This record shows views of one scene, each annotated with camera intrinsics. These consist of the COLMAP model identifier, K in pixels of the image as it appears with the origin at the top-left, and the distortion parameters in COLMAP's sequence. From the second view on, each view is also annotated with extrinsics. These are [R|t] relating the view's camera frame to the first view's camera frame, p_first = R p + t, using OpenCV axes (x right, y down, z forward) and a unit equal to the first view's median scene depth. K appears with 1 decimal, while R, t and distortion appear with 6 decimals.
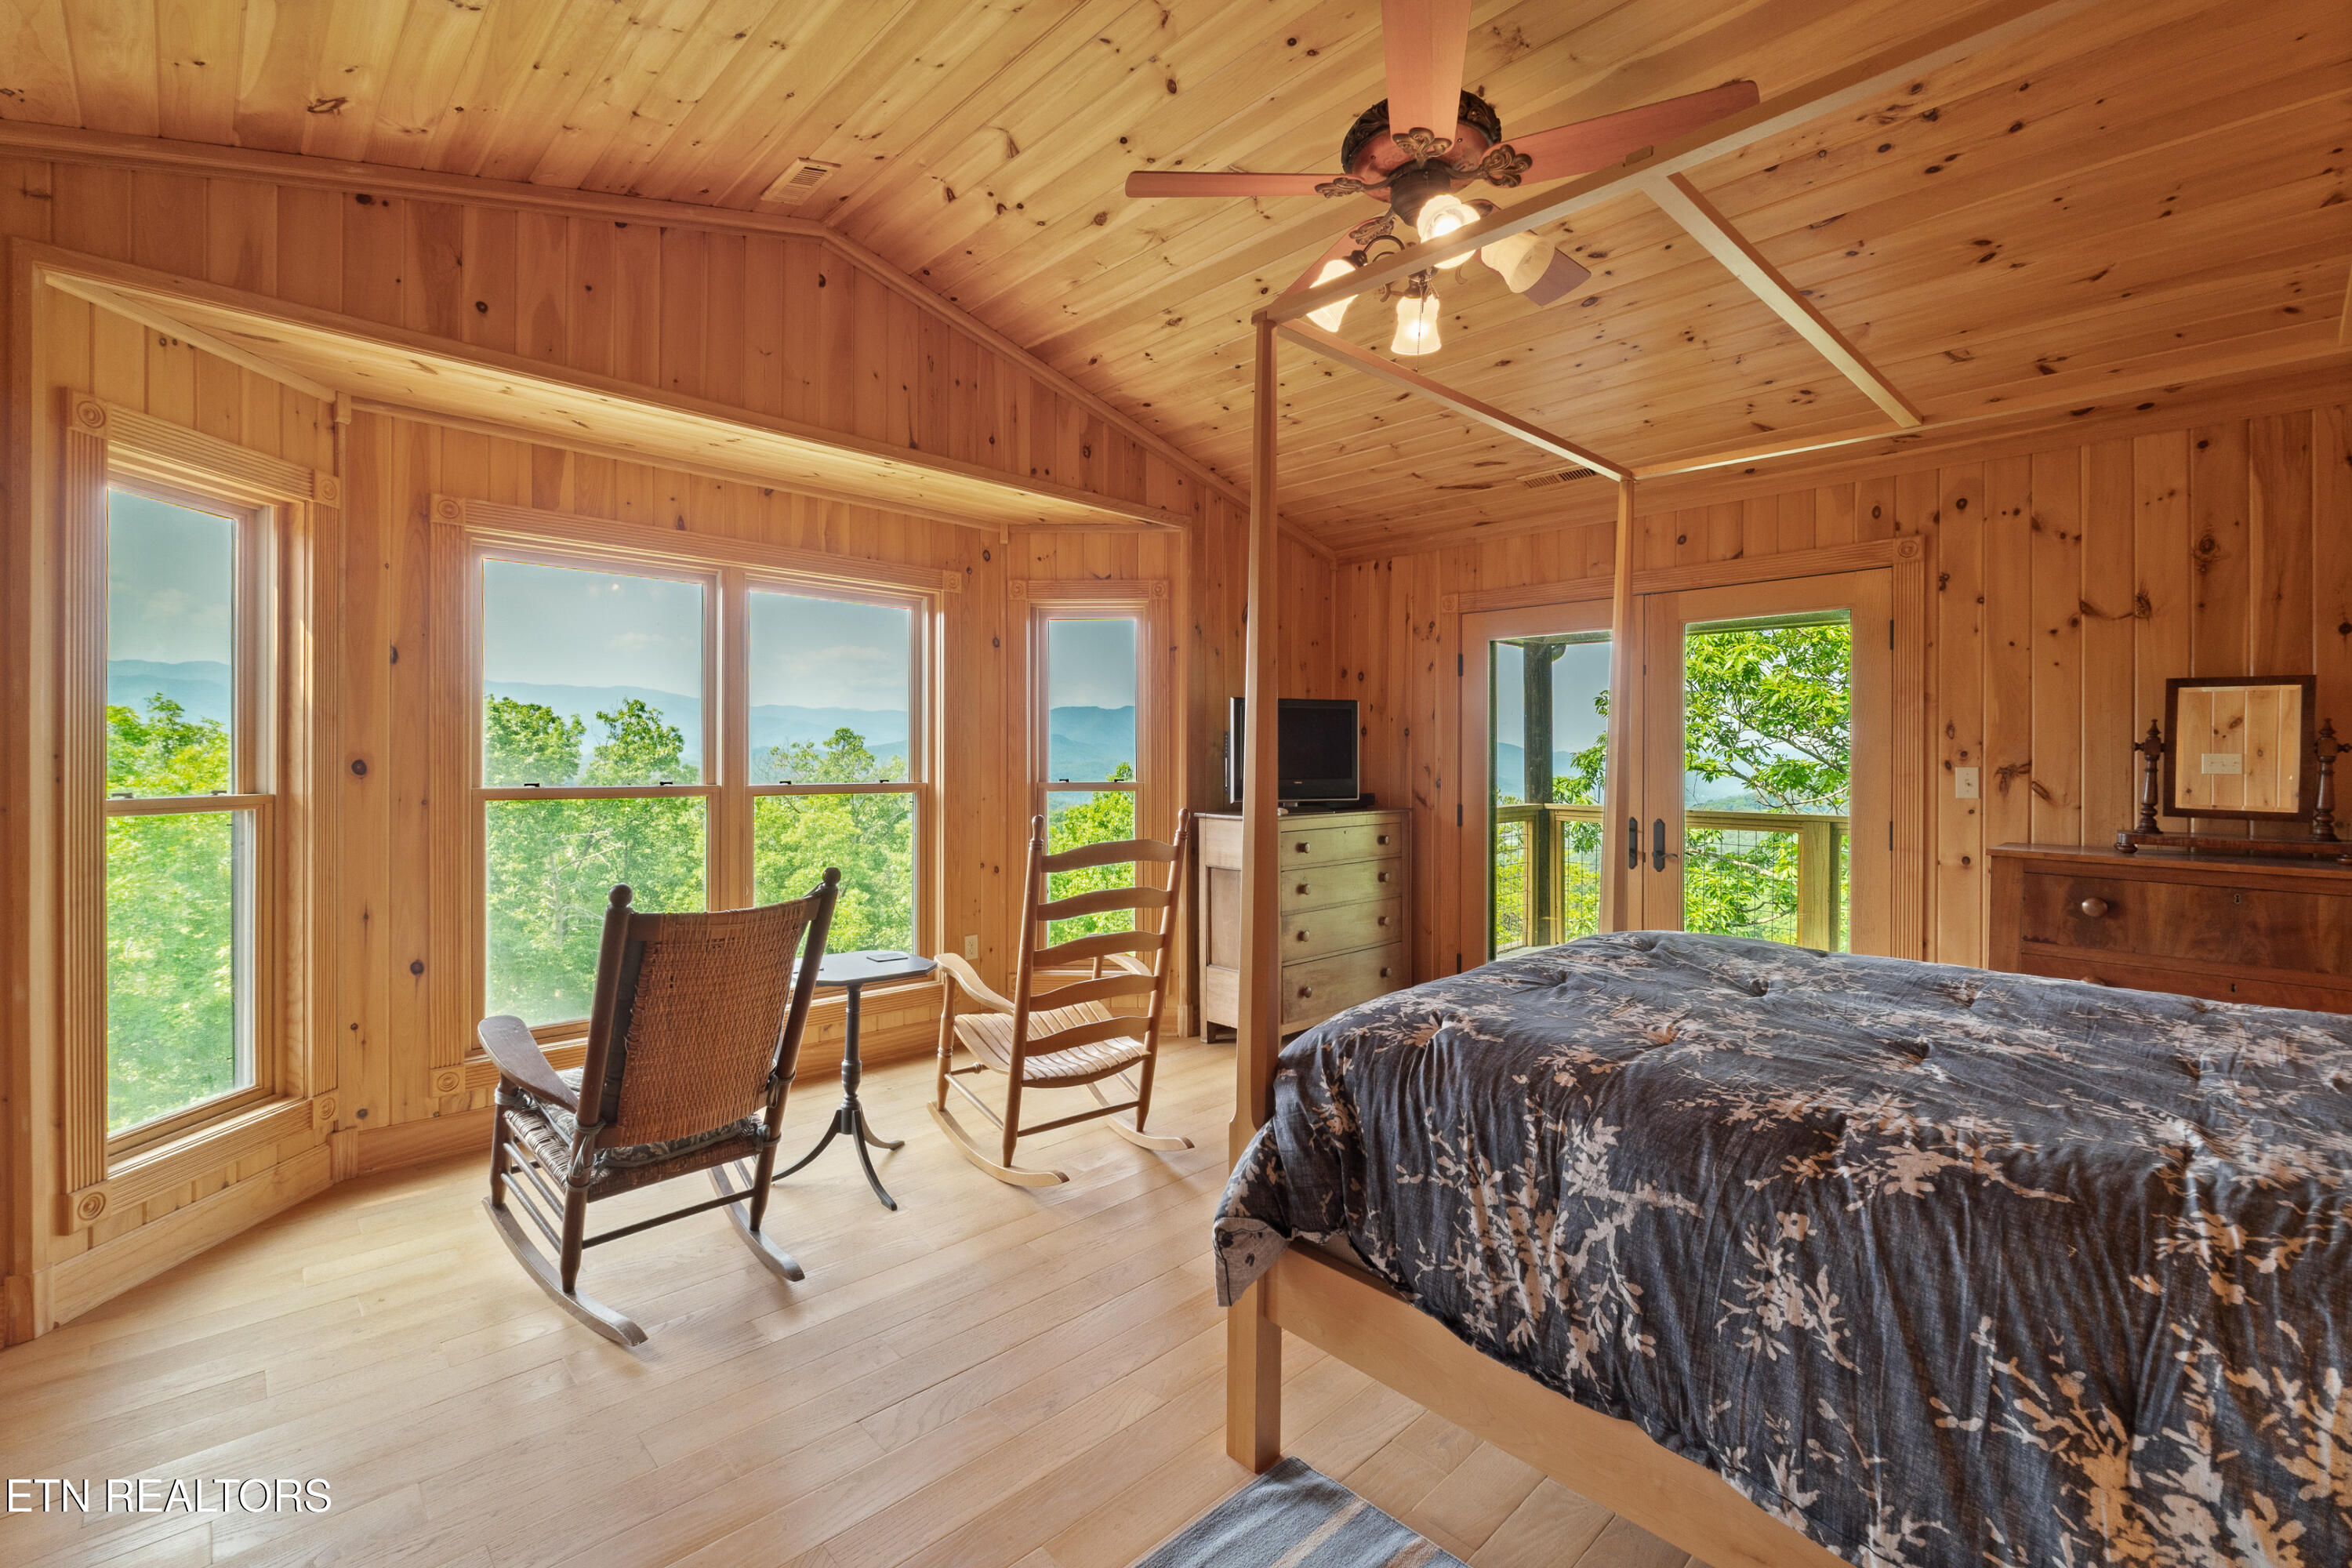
lens RADIAL K [[999.3, 0, 1174.6], [0, 999.3, 768.9], [0, 0, 1]] dist [-0.006790, -0.000366]
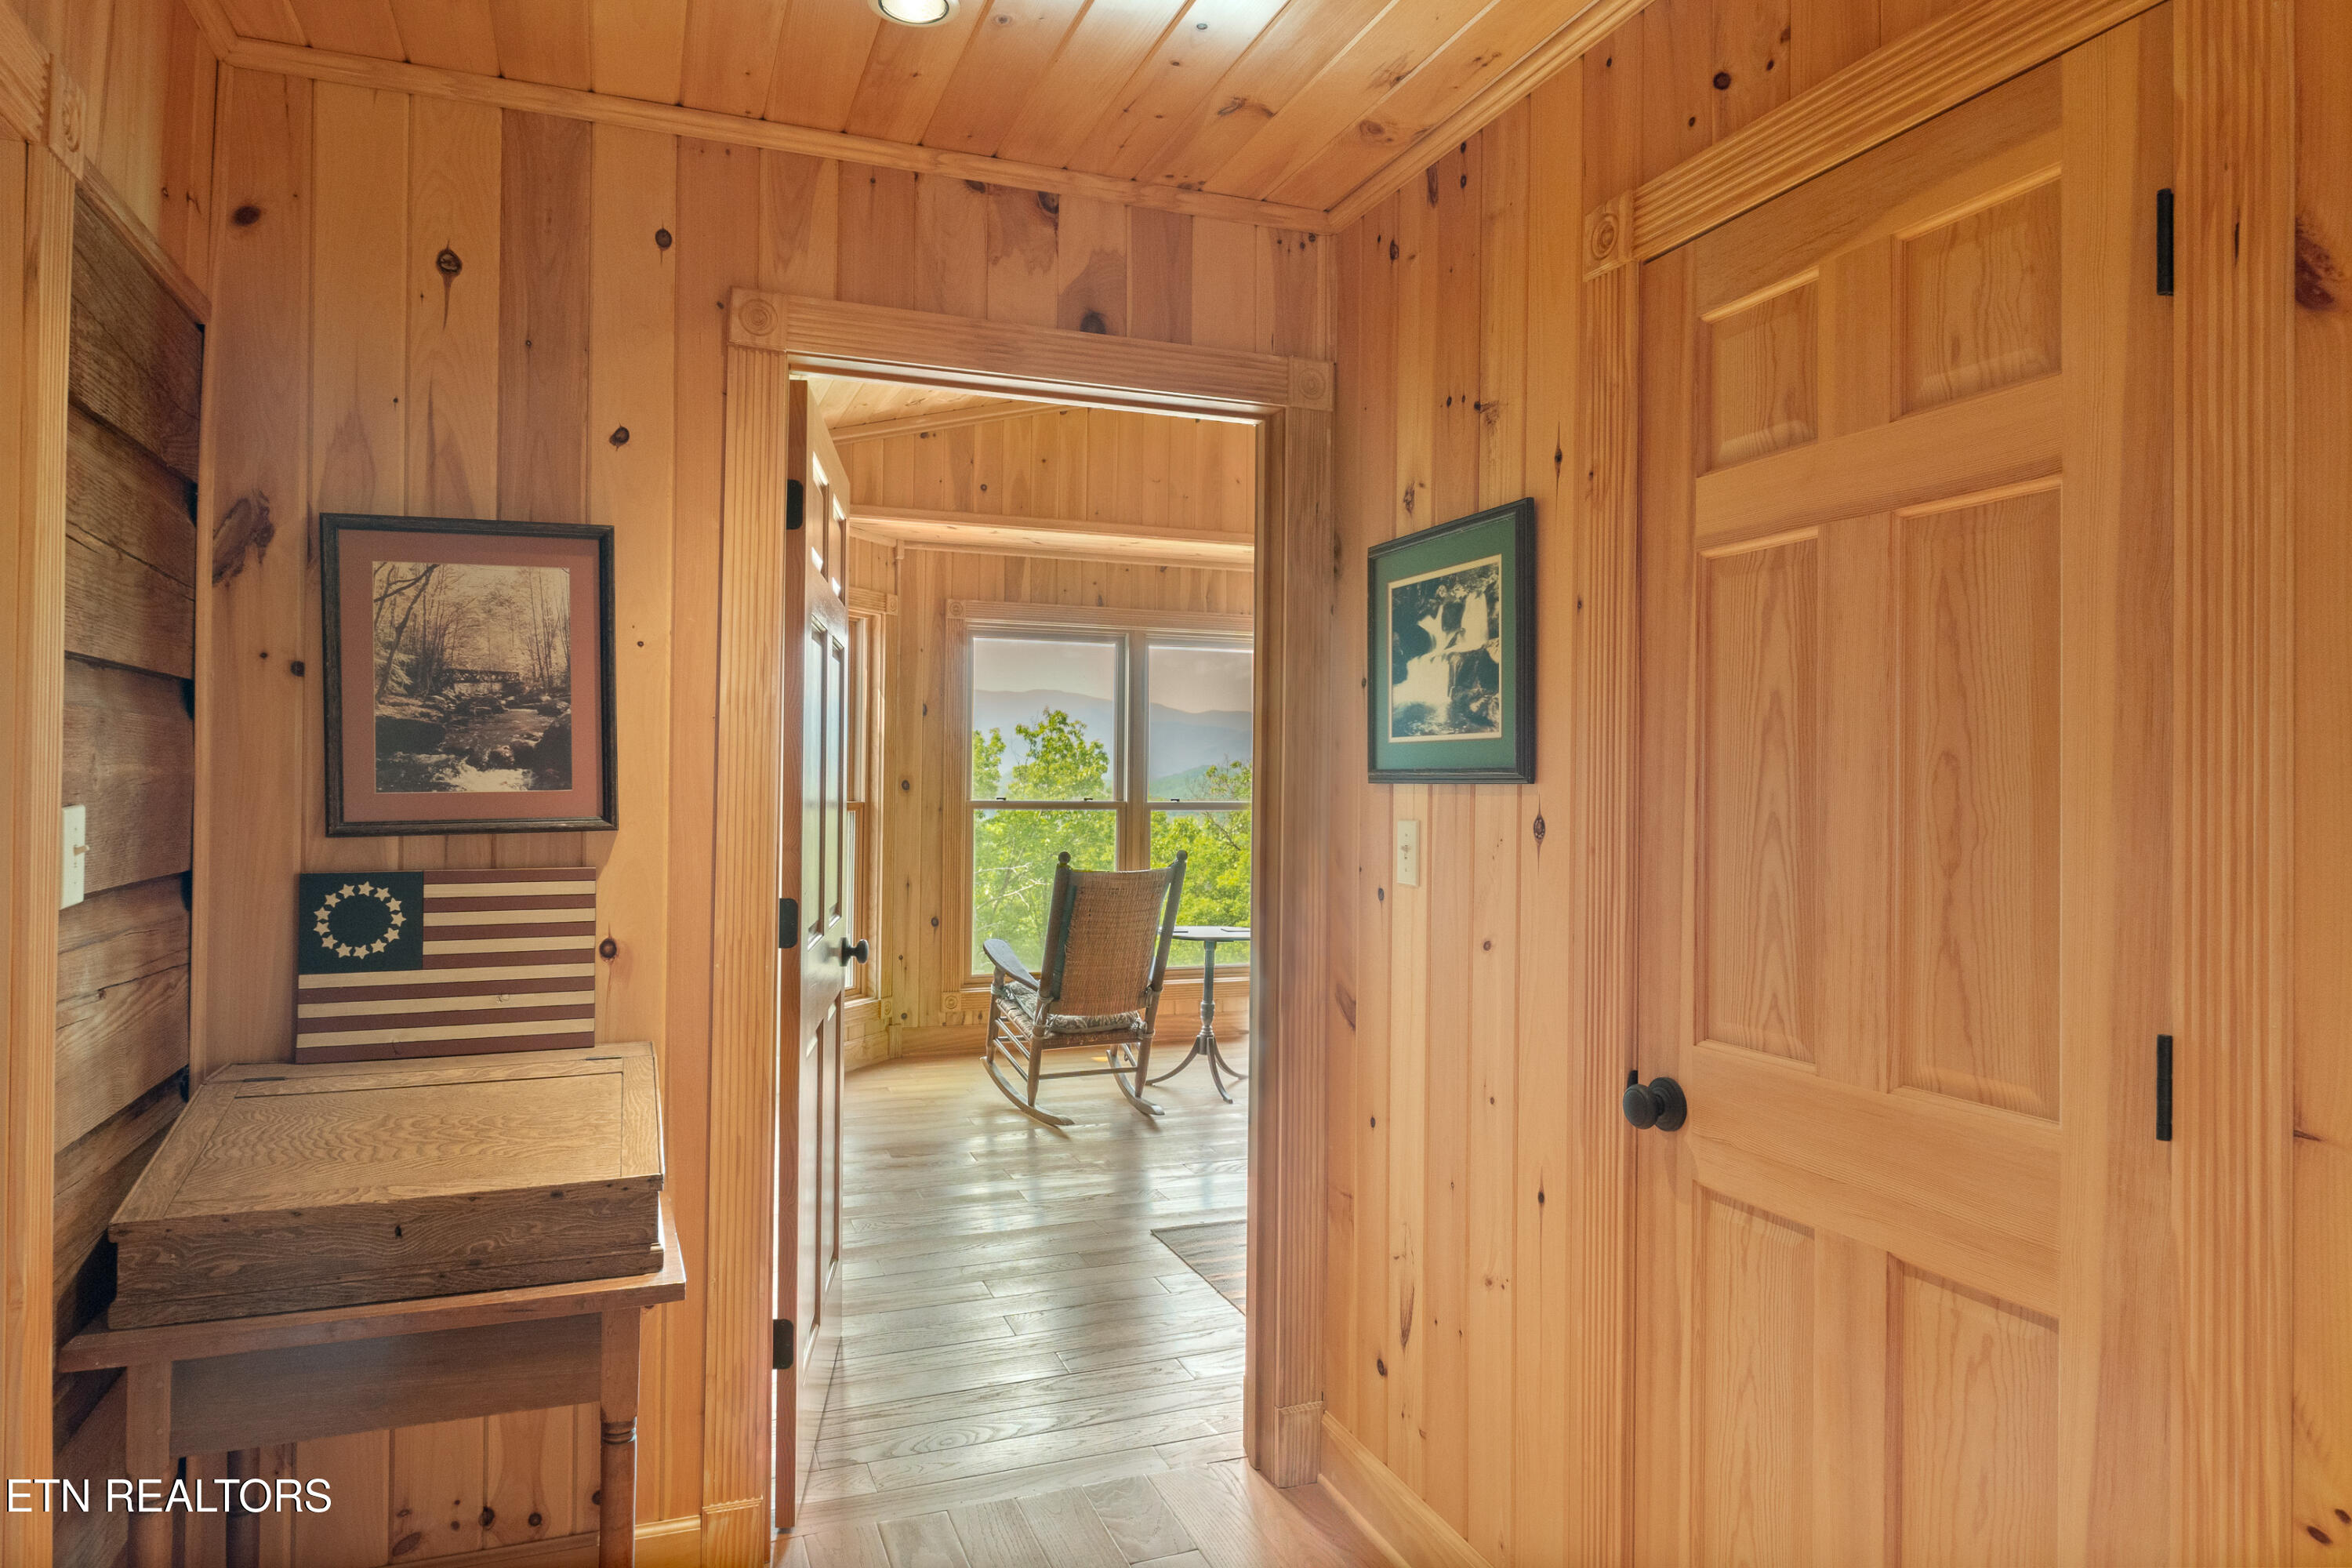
lens RADIAL K [[1589.2, 0, 1179.9], [0, 1589.2, 779.2], [0, 0, 1]] dist [0.003633, 0.000088]
pose [[0.915389, 0.003607, -0.402554, 0.517308], [-0.008673, 0.999904, -0.010761, 0.011210], [0.402477, 0.013342, 0.915333, -1.012942]]
